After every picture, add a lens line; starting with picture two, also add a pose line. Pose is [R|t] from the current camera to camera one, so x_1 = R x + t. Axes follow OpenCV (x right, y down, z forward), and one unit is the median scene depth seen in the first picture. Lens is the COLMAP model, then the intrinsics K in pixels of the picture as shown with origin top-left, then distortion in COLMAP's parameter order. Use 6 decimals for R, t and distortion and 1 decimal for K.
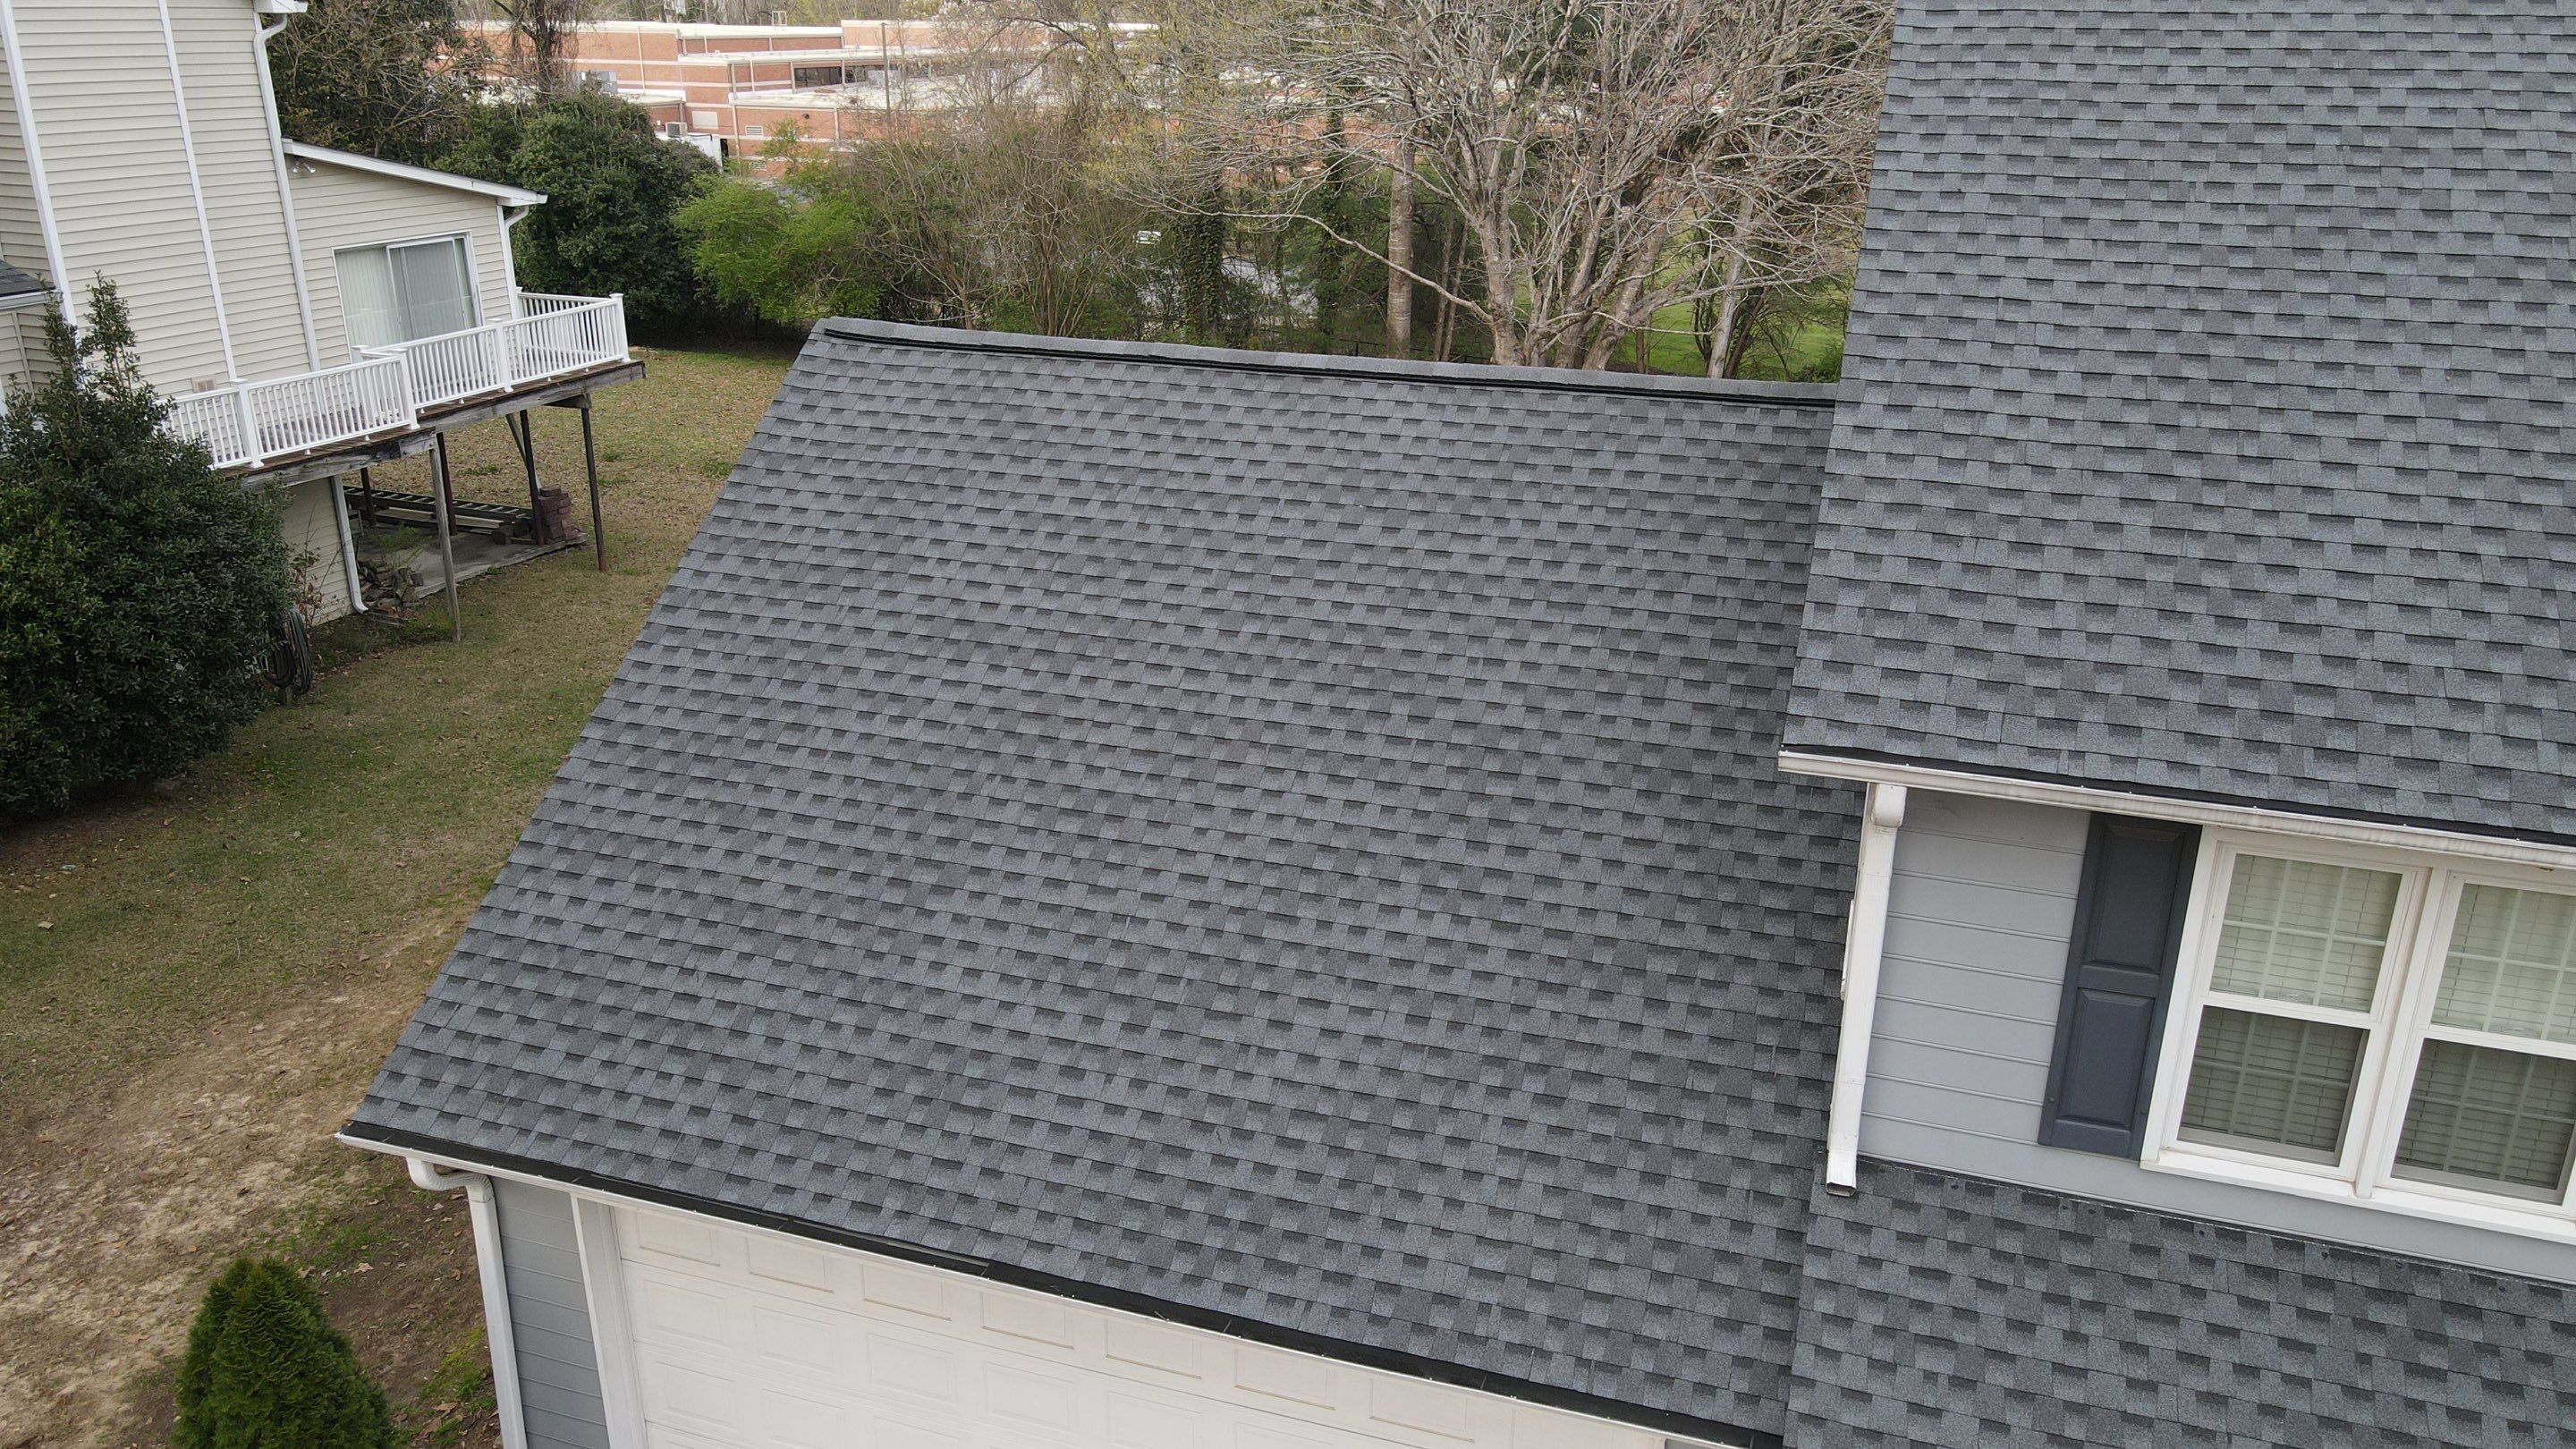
lens RADIAL K [[1913.0, 0, 1284.5], [0, 1913.0, 705.1], [0, 0, 1]] dist [-0.006229, 0.029694]
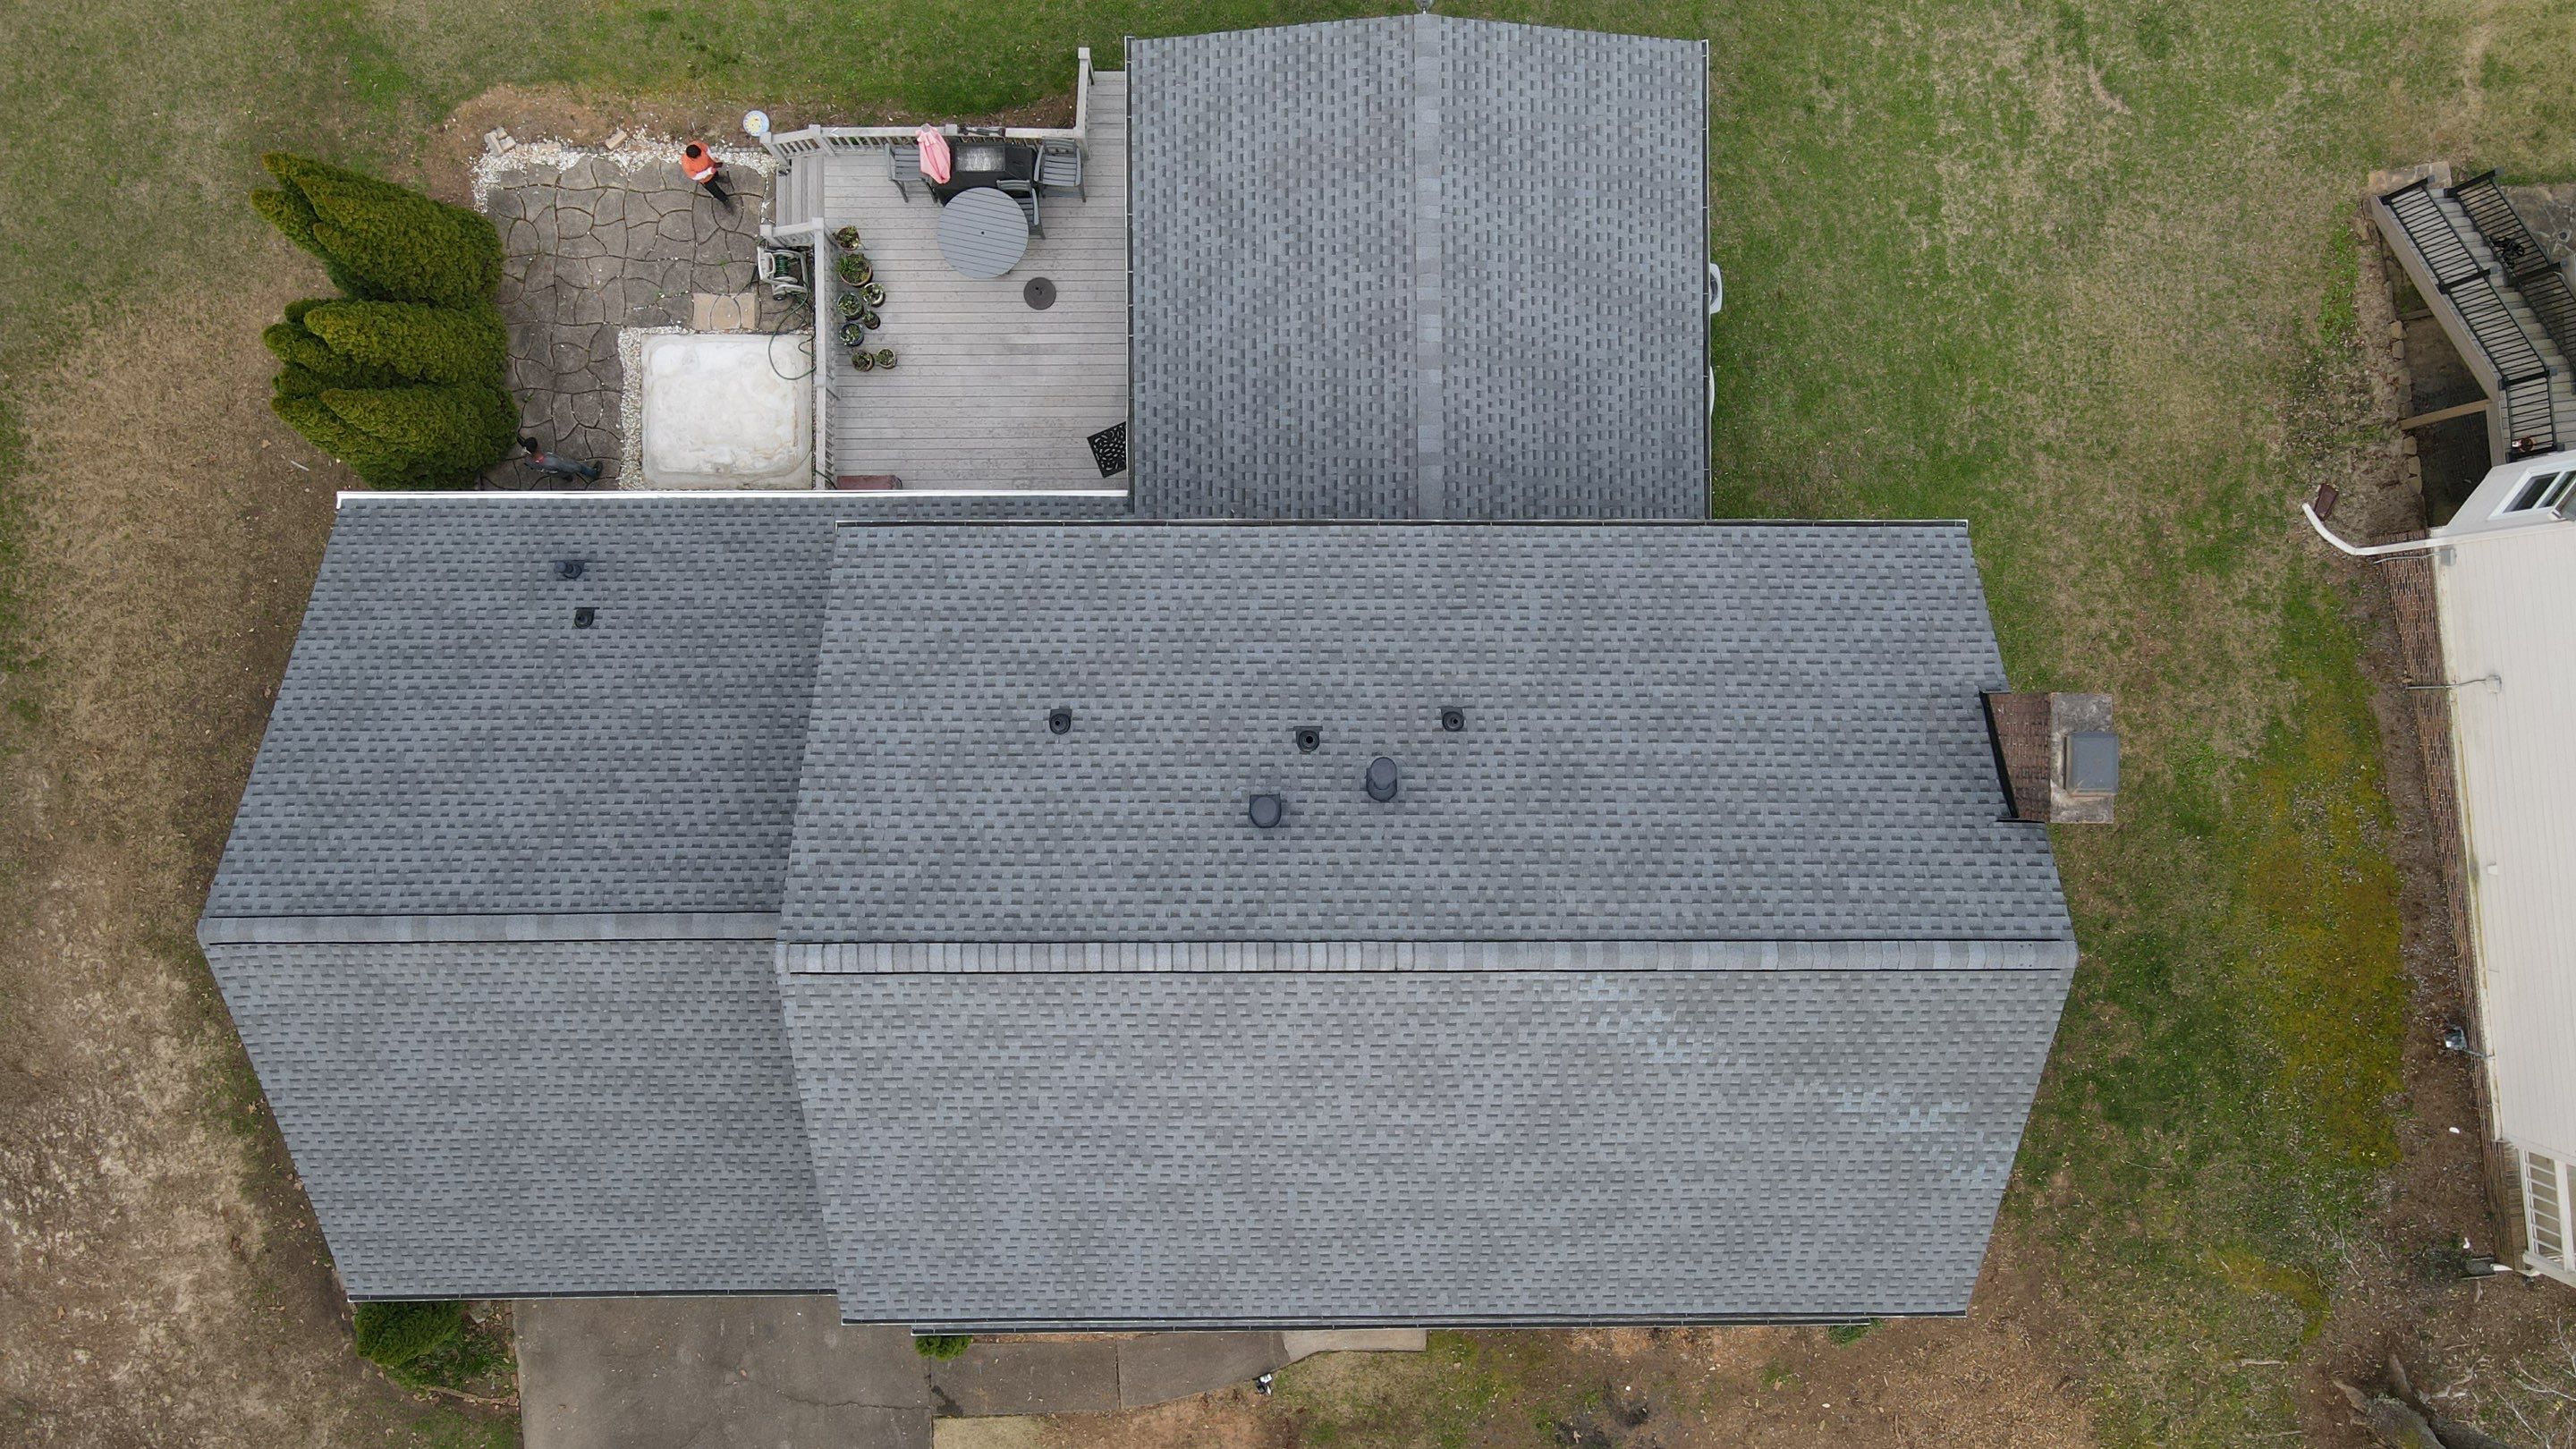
lens RADIAL K [[1913.0, 0, 1276.9], [0, 1913.0, 716.9], [0, 0, 1]] dist [-0.006229, 0.029694]
pose [[0.946227, -0.323492, 0.002819, 1.054762], [0.105749, 0.317532, 0.942332, -2.656784], [-0.305732, -0.891362, 0.334666, 0.557008]]
